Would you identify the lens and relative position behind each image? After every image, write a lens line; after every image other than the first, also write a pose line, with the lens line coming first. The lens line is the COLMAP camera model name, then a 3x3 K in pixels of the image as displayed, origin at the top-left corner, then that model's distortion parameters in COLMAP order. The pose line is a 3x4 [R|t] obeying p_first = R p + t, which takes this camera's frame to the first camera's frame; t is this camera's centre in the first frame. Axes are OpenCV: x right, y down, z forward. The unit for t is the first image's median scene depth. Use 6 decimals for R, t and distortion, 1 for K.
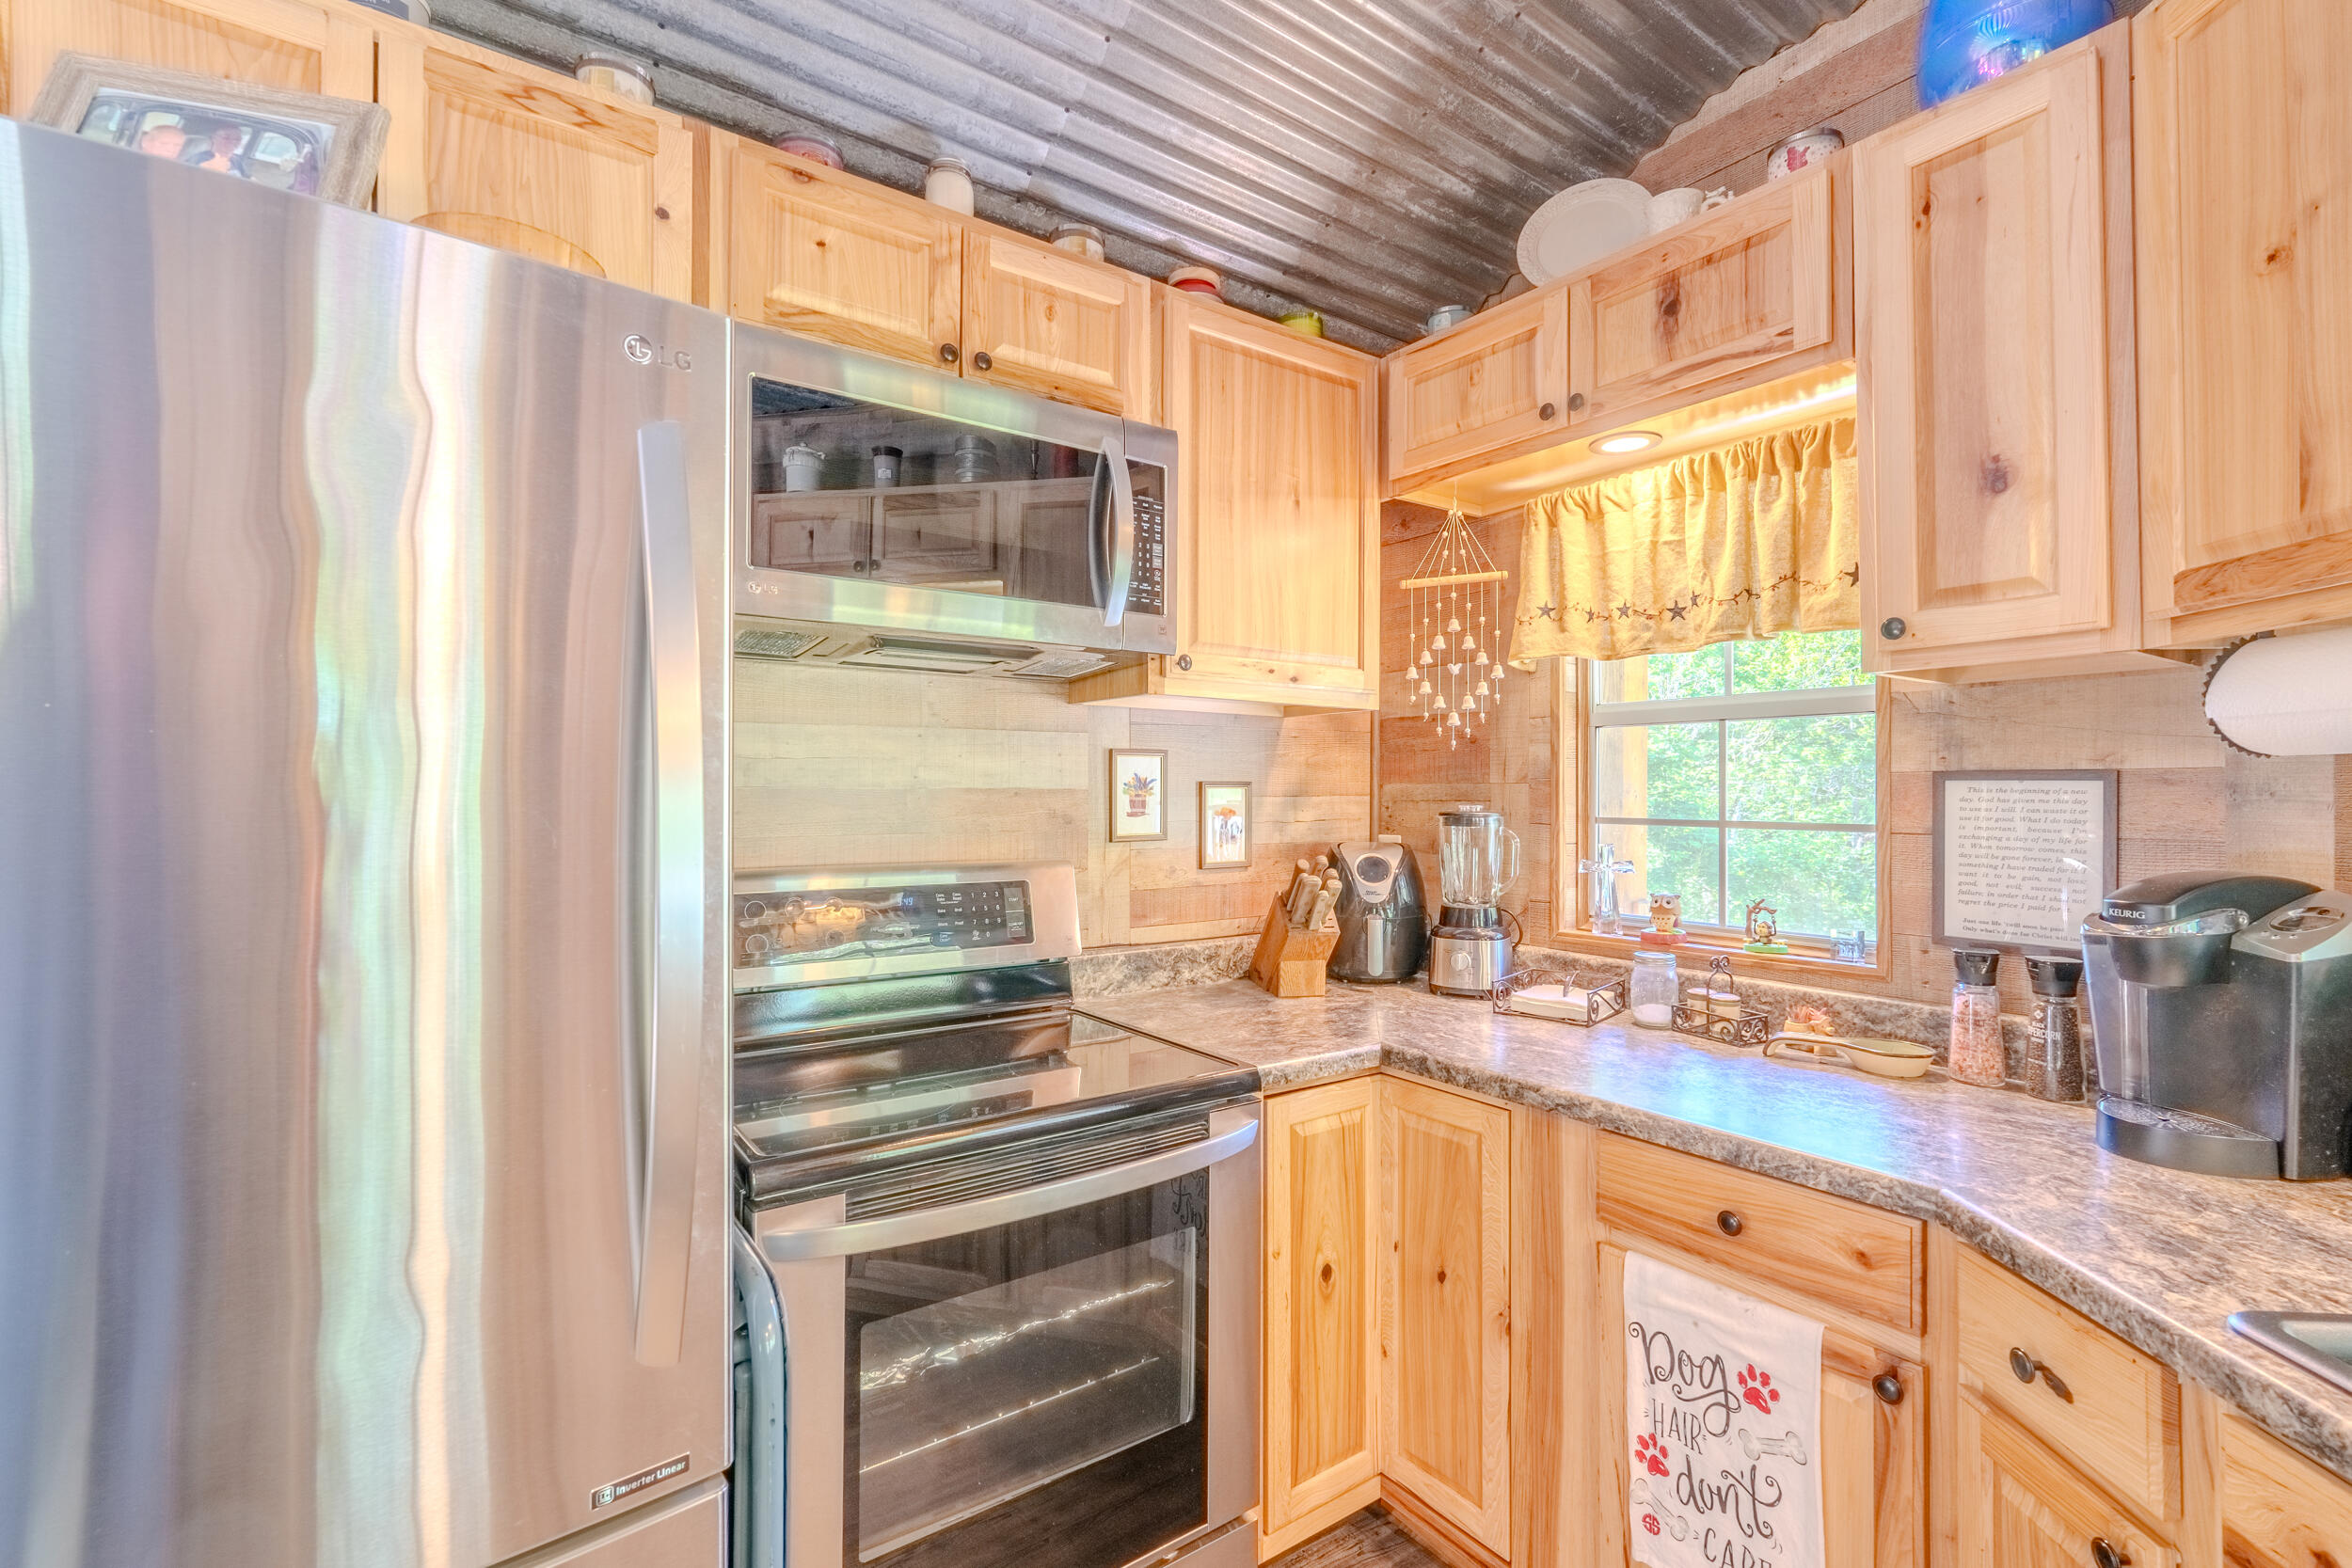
lens RADIAL K [[1046.2, 0, 1203.6], [0, 1046.2, 785.0], [0, 0, 1]] dist [-0.001520, -0.000034]
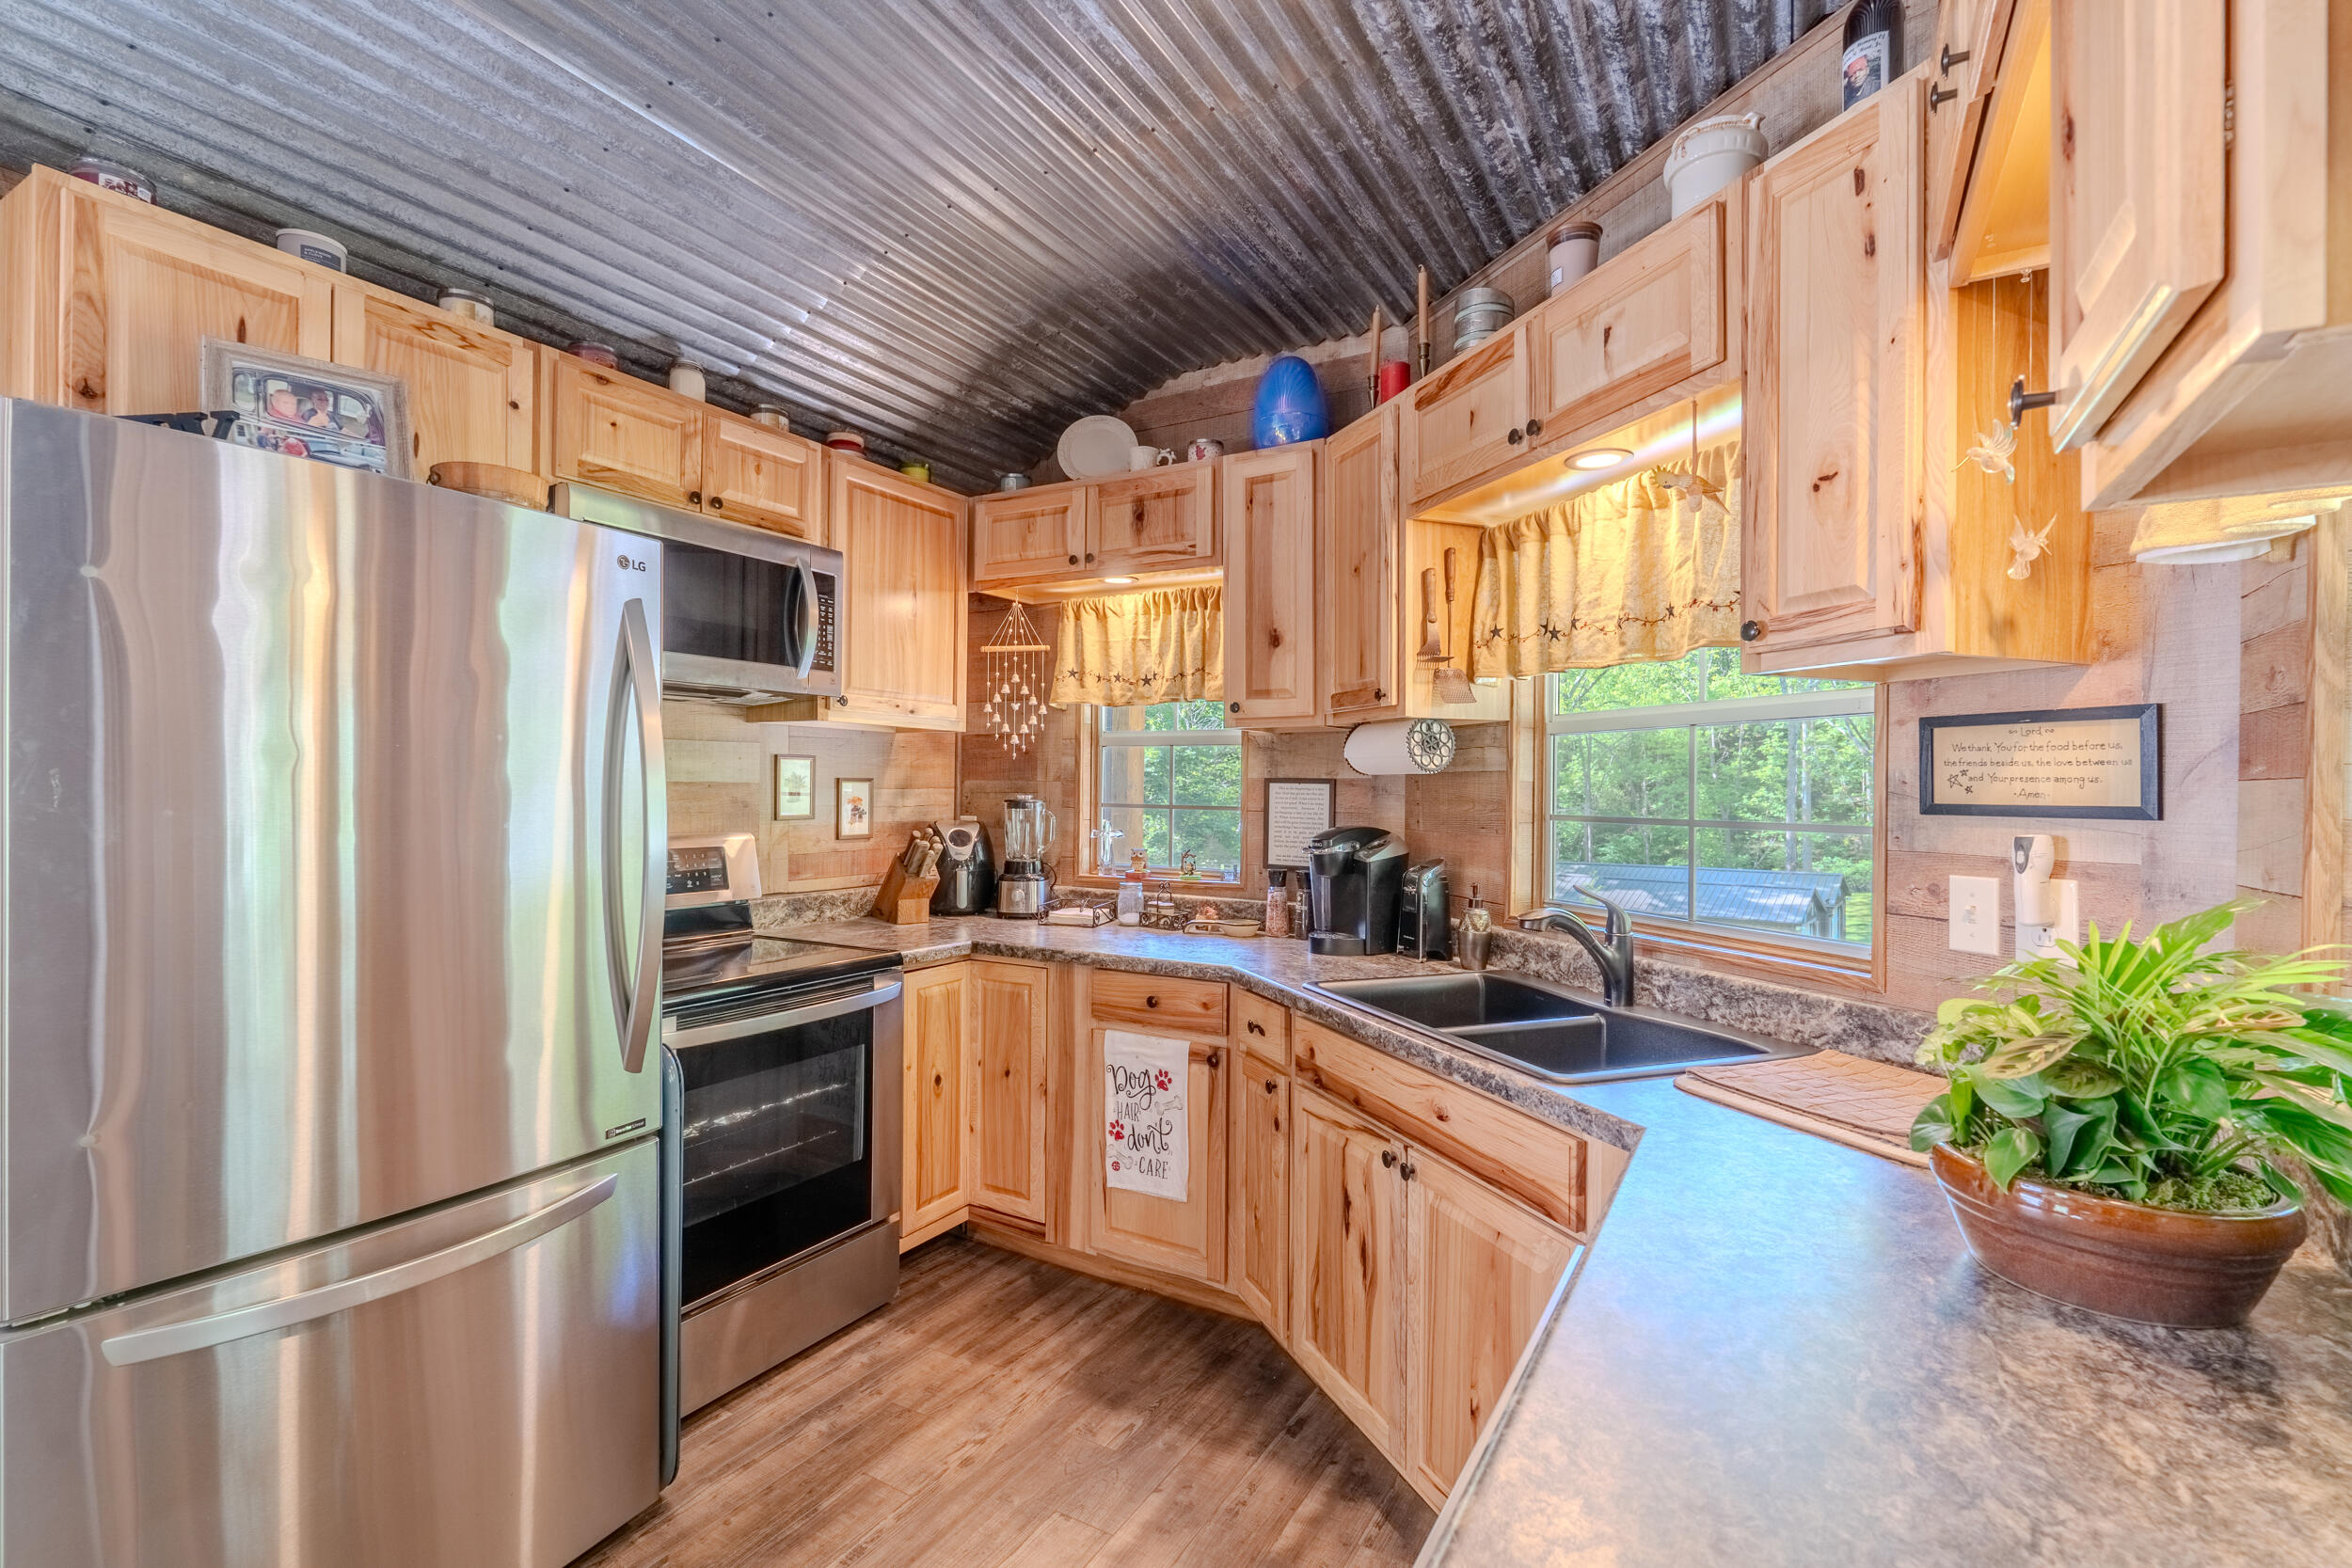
lens RADIAL K [[1041.8, 0, 1186.3], [0, 1041.8, 787.7], [0, 0, 1]] dist [0.001112, -0.000135]
pose [[0.915962, 0.006484, 0.401213, -0.185589], [-0.010909, 0.999902, 0.008744, -0.010179], [-0.401118, -0.012386, 0.915943, -0.651402]]
